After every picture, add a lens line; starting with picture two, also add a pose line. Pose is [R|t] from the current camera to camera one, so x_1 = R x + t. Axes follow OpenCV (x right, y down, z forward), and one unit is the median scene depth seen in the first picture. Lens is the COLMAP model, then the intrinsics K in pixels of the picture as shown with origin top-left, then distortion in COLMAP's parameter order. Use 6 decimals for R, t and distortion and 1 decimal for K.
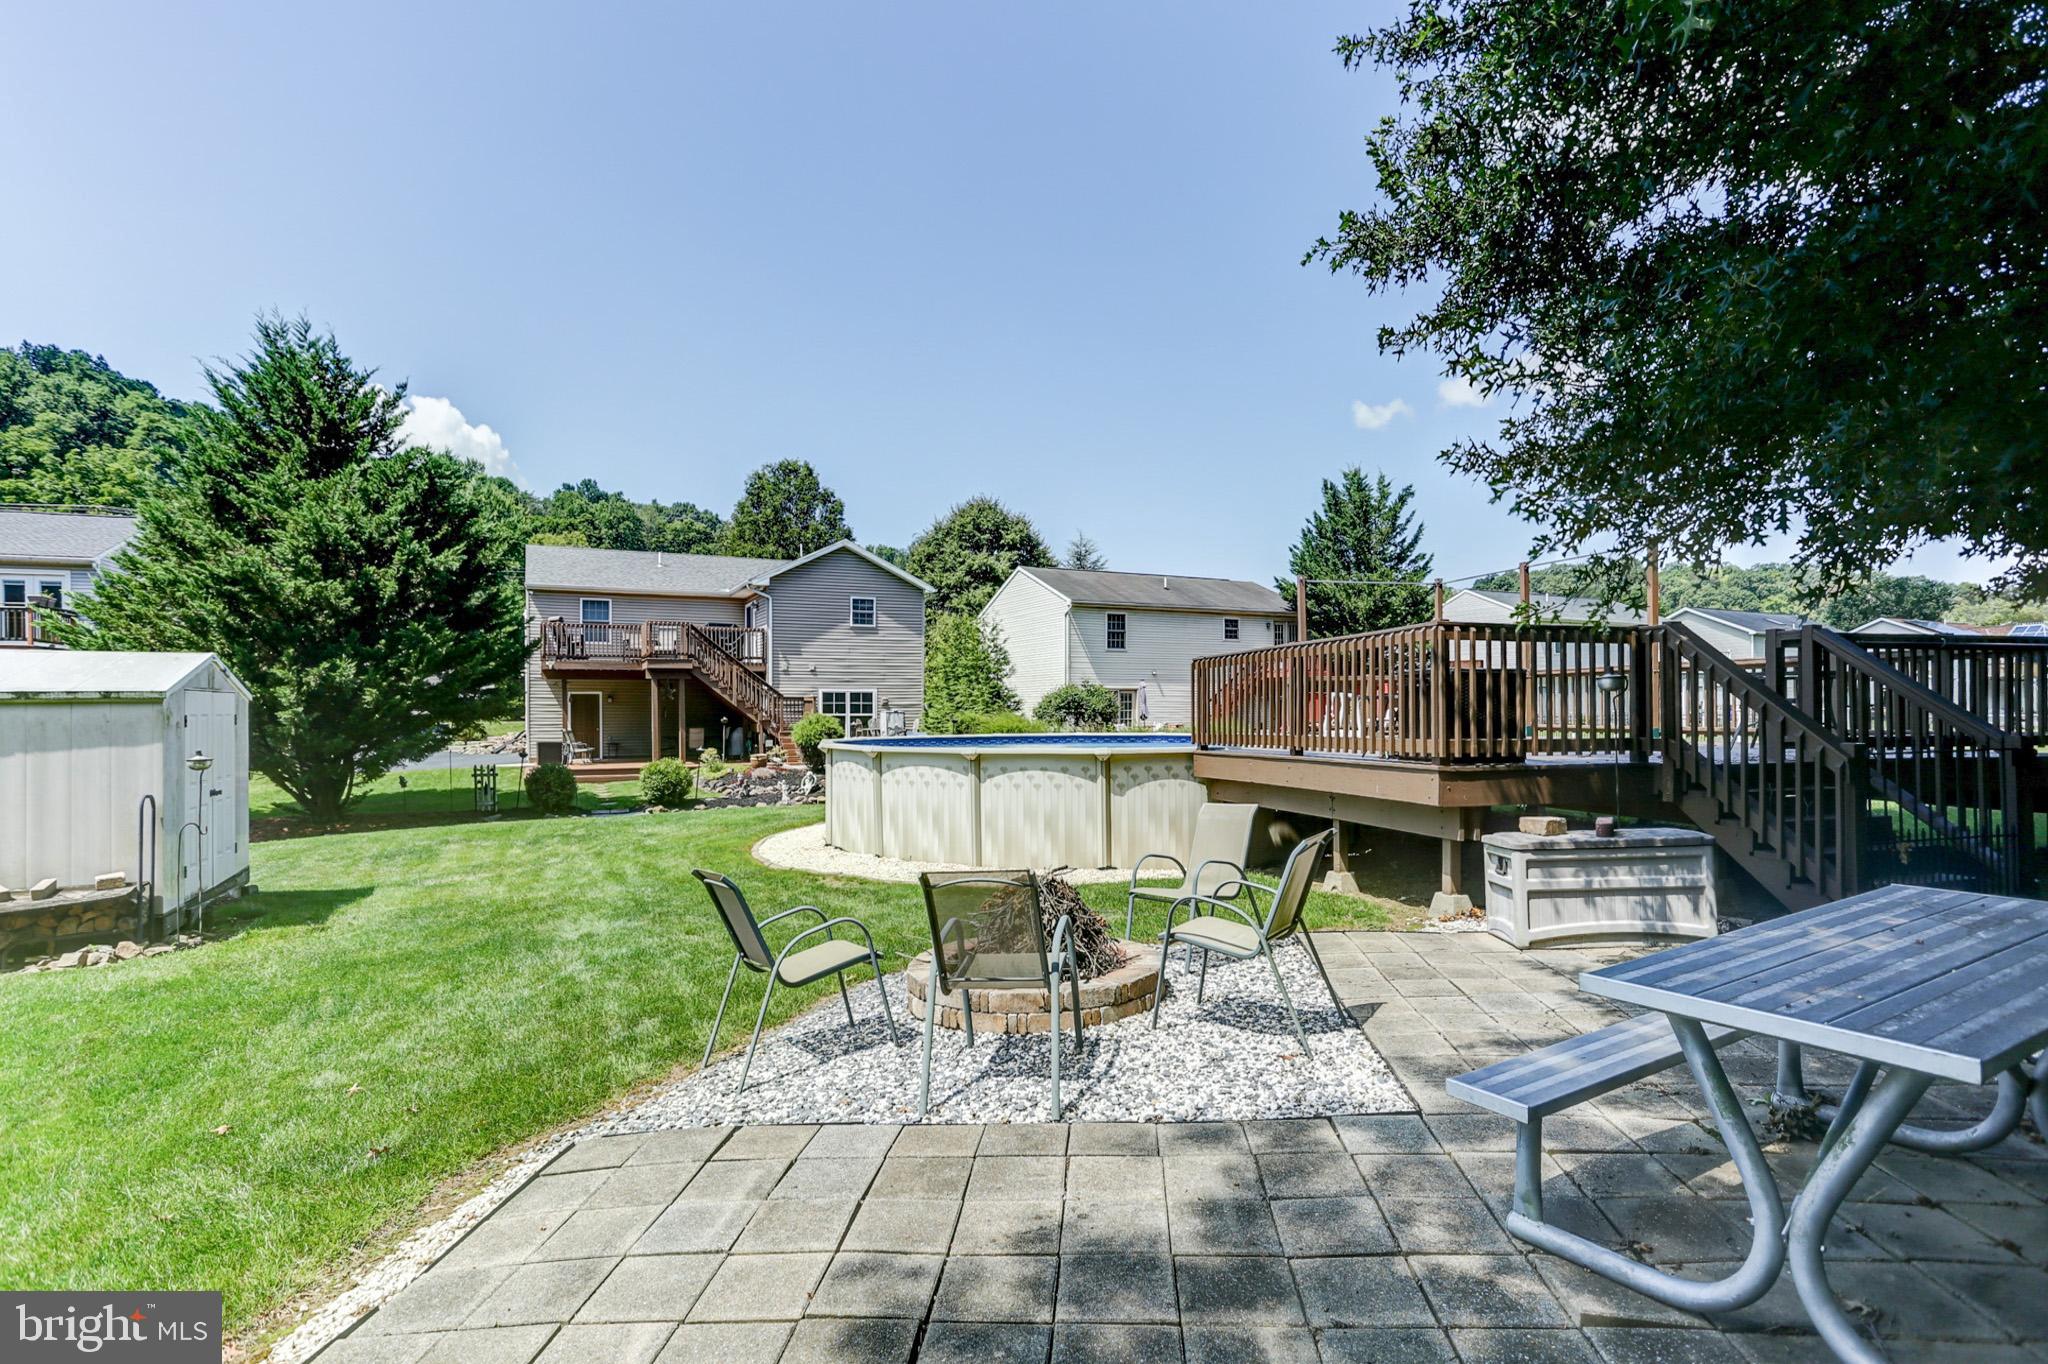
lens RADIAL K [[1017.4, 0, 1024.0], [0, 1017.4, 682.0], [0, 0, 1]] dist [-0.064869, 0.046027]
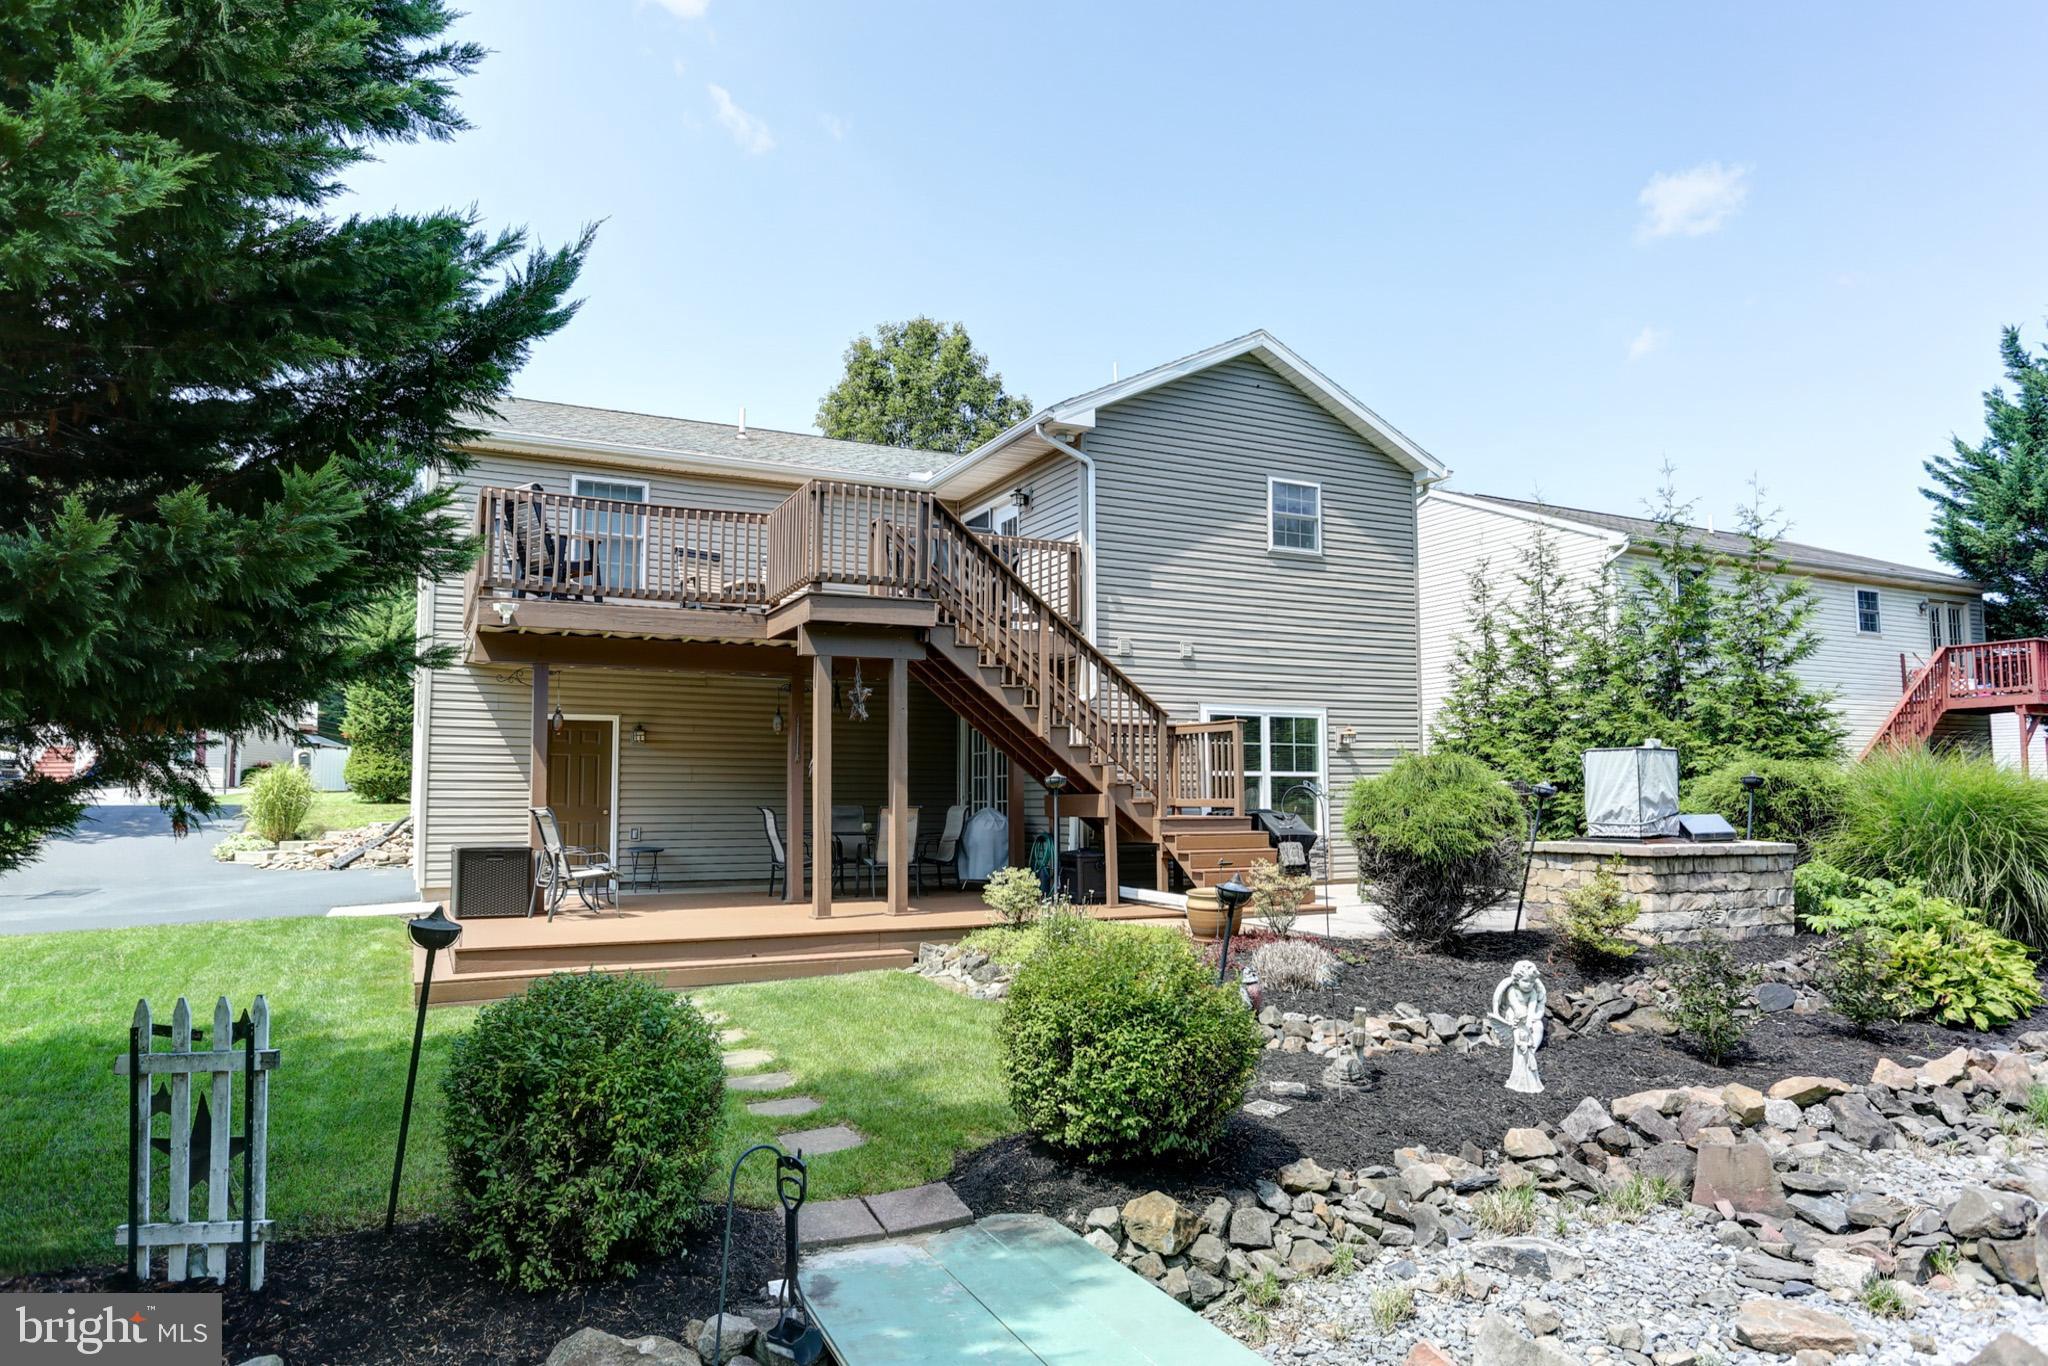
lens RADIAL K [[1229.0, 0, 1035.1], [0, 1229.0, 696.5], [0, 0, 1]] dist [-0.021959, 0.000134]
pose [[0.999992, 0.000865, 0.003905, -0.255124], [-0.000645, 0.998433, -0.055954, 0.028083], [-0.003947, 0.055951, 0.998426, 0.512302]]
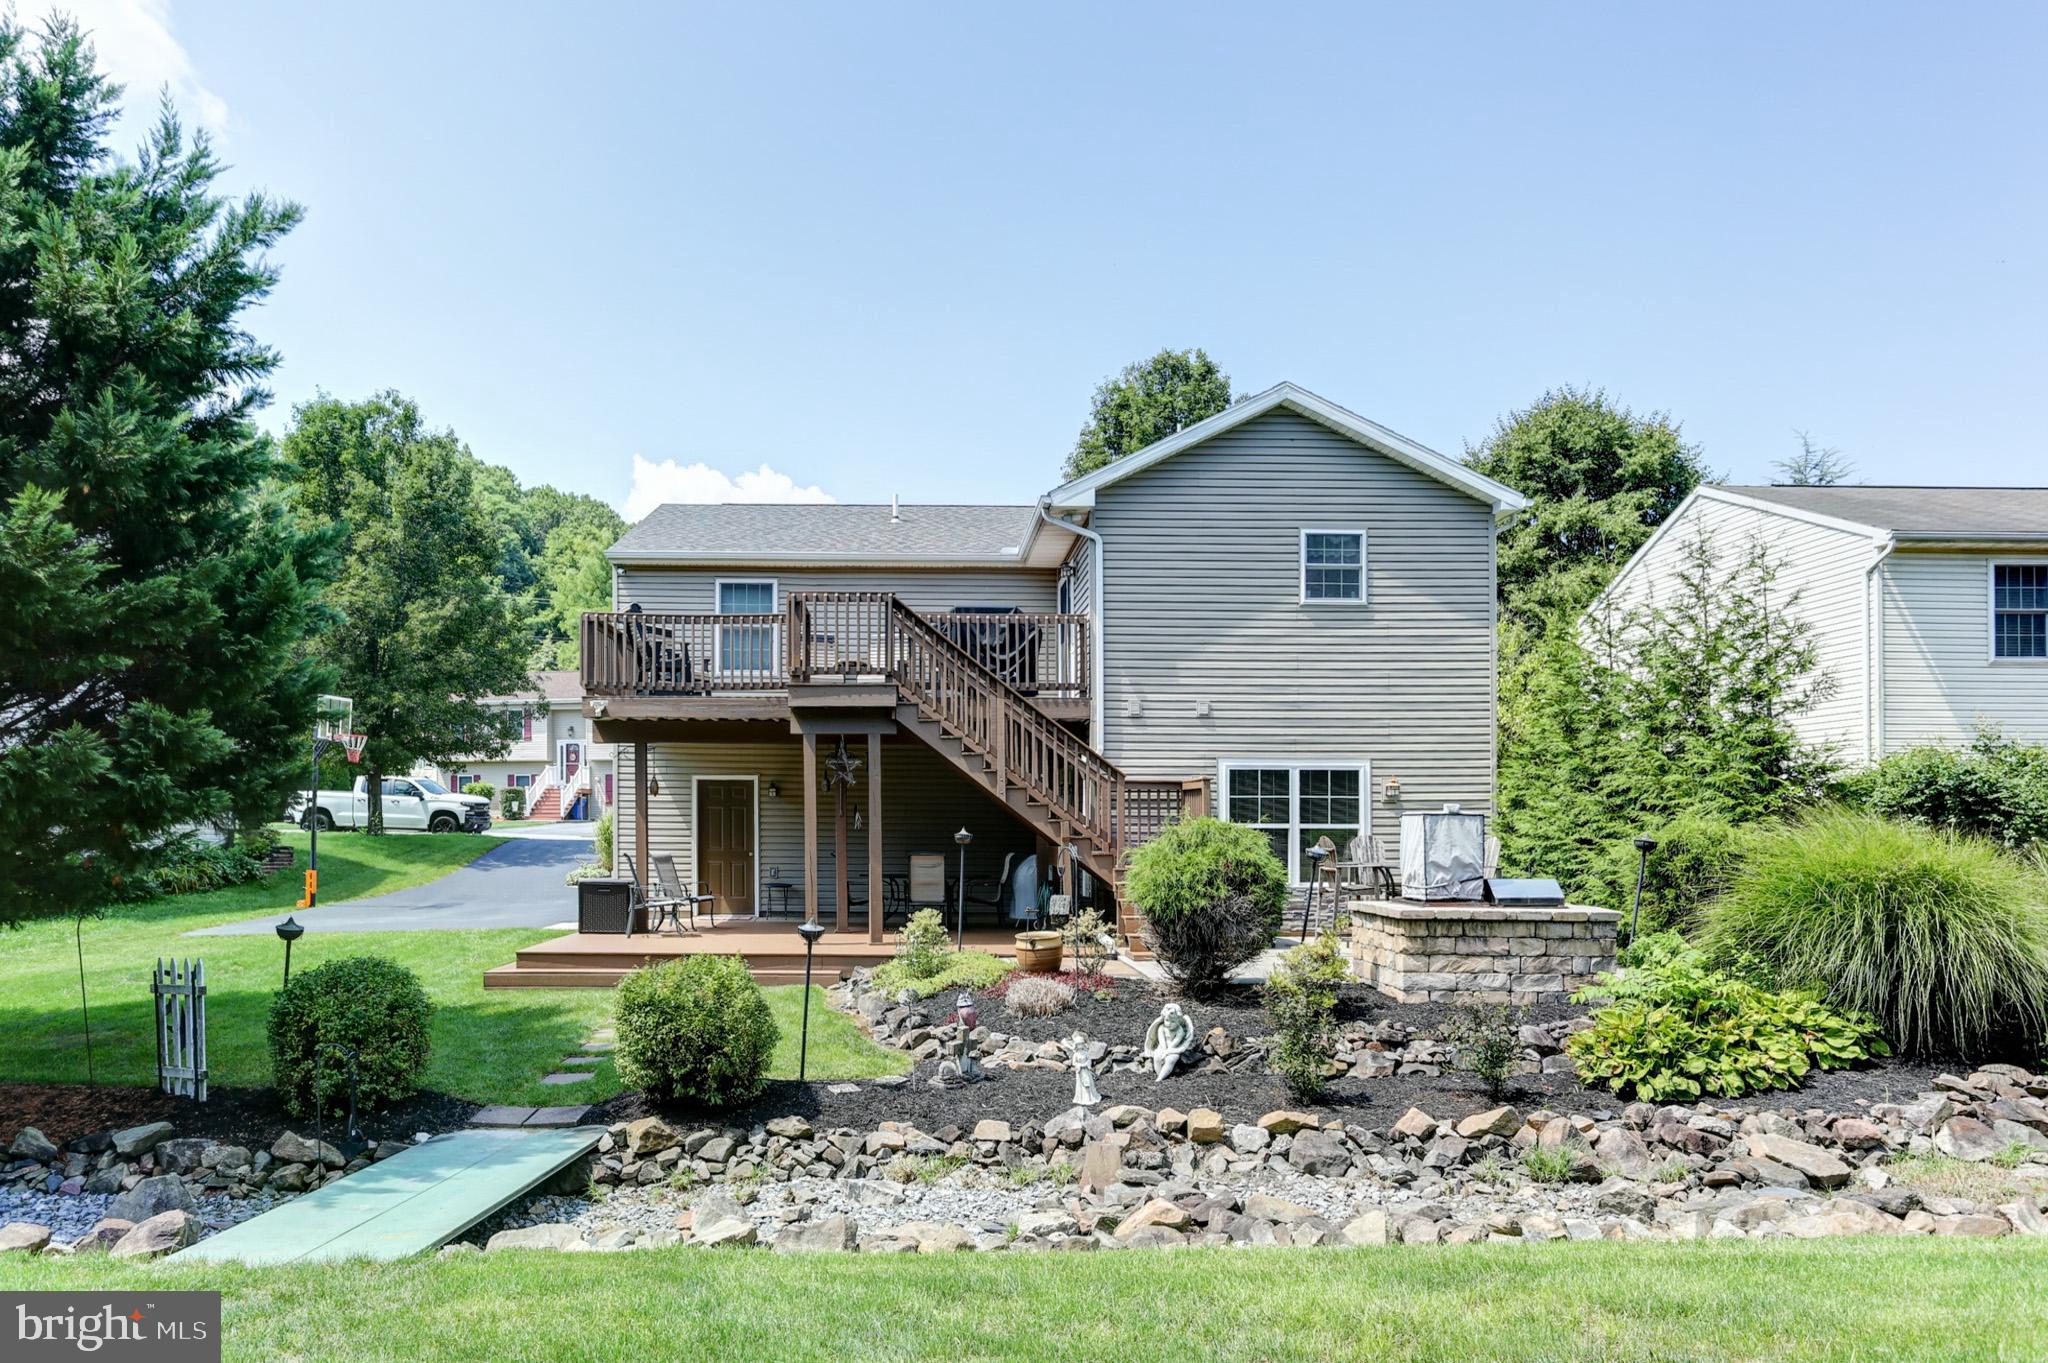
lens RADIAL K [[1320.3, 0, 927.6], [0, 1320.3, 816.4], [0, 0, 1]] dist [-0.025046, 0.003006]
pose [[0.905222, 0.002863, -0.424929, -0.081799], [0.004814, 0.999844, 0.016993, 0.018377], [0.424912, -0.017428, 0.905067, 0.458817]]
